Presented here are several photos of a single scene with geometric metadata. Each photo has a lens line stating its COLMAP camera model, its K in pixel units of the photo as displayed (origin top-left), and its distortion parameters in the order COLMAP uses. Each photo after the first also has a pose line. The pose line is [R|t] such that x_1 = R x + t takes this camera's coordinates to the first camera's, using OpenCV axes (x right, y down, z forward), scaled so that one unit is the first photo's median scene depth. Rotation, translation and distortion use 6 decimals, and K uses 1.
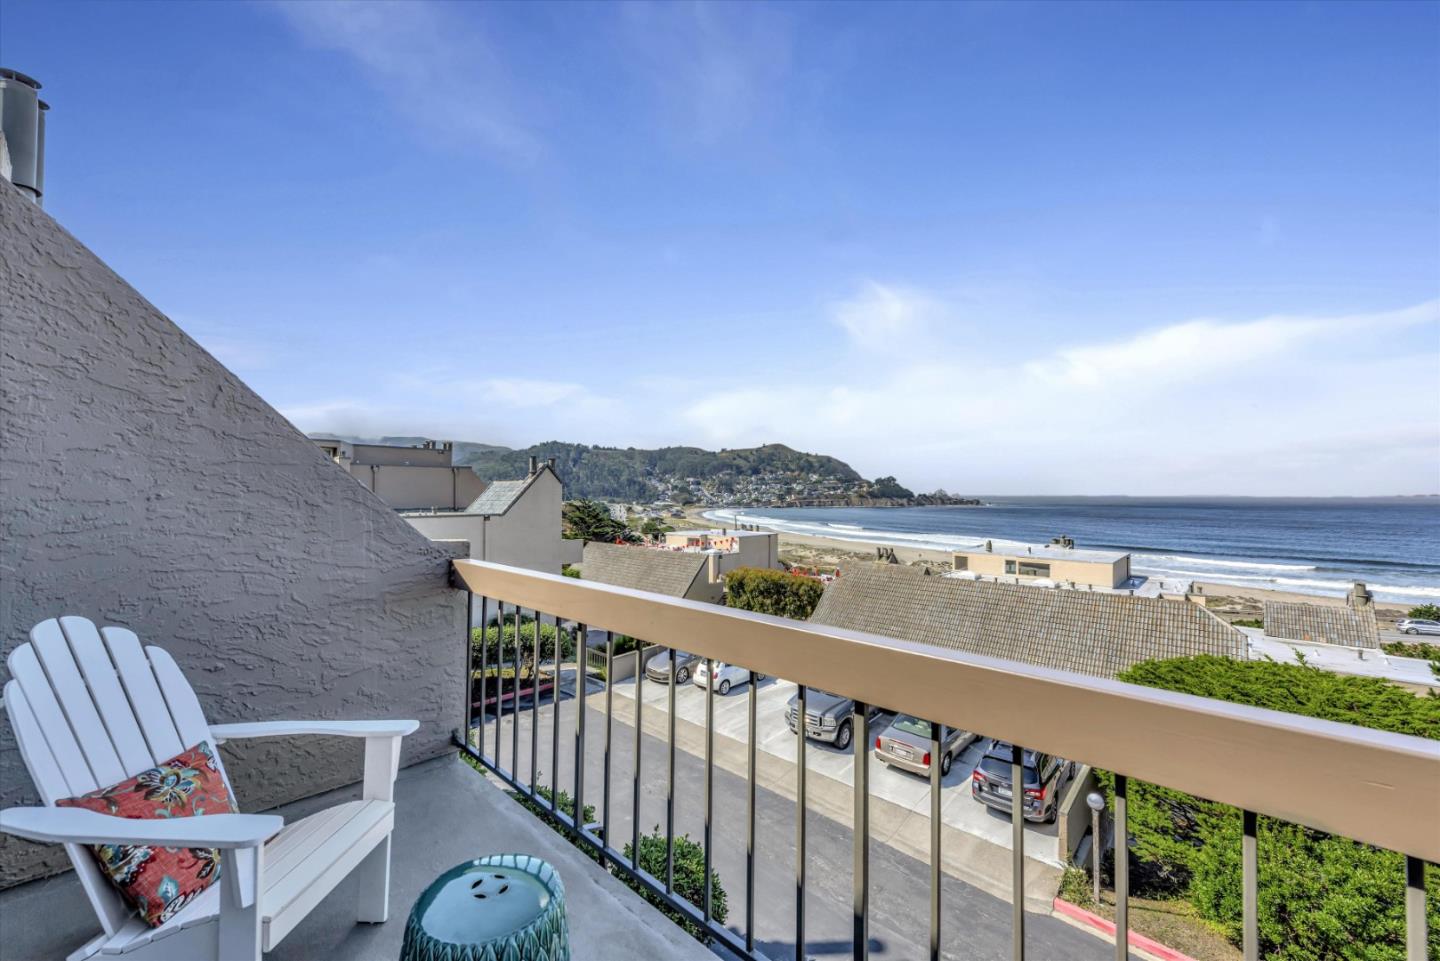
lens RADIAL K [[564.3, 0, 716.4], [0, 564.3, 481.2], [0, 0, 1]] dist [0.011420, -0.001652]
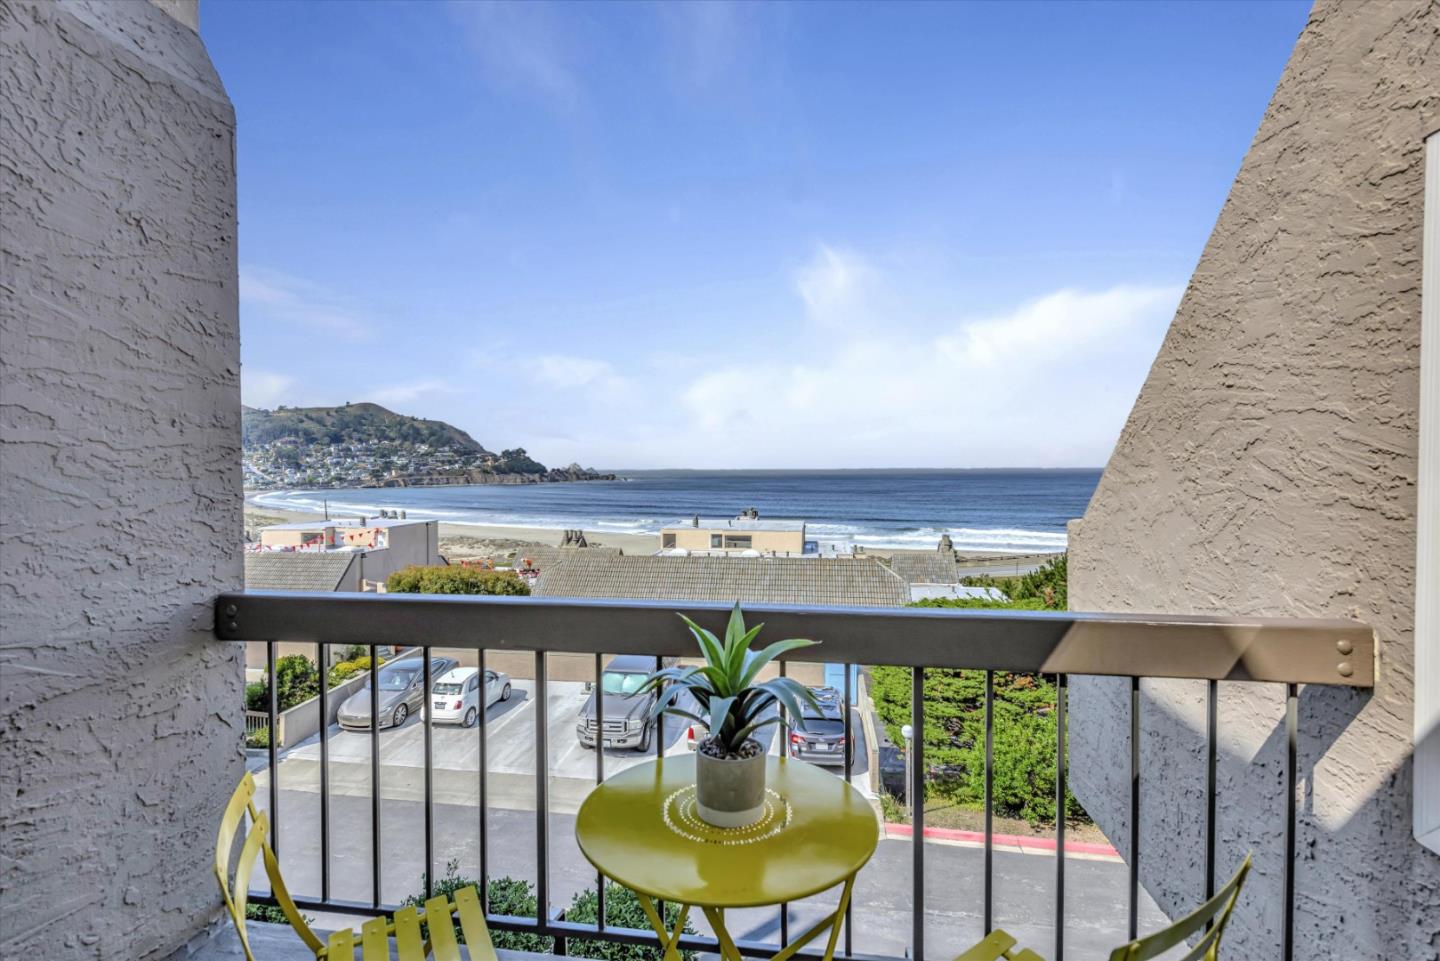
lens RADIAL K [[660.8, 0, 722.7], [0, 660.8, 479.9], [0, 0, 1]] dist [0.005735, -0.000071]
pose [[0.828209, -0.015873, 0.560194, -0.186983], [-0.006204, 0.999278, 0.037486, -0.000120], [-0.560385, -0.034521, 0.827513, 0.050883]]
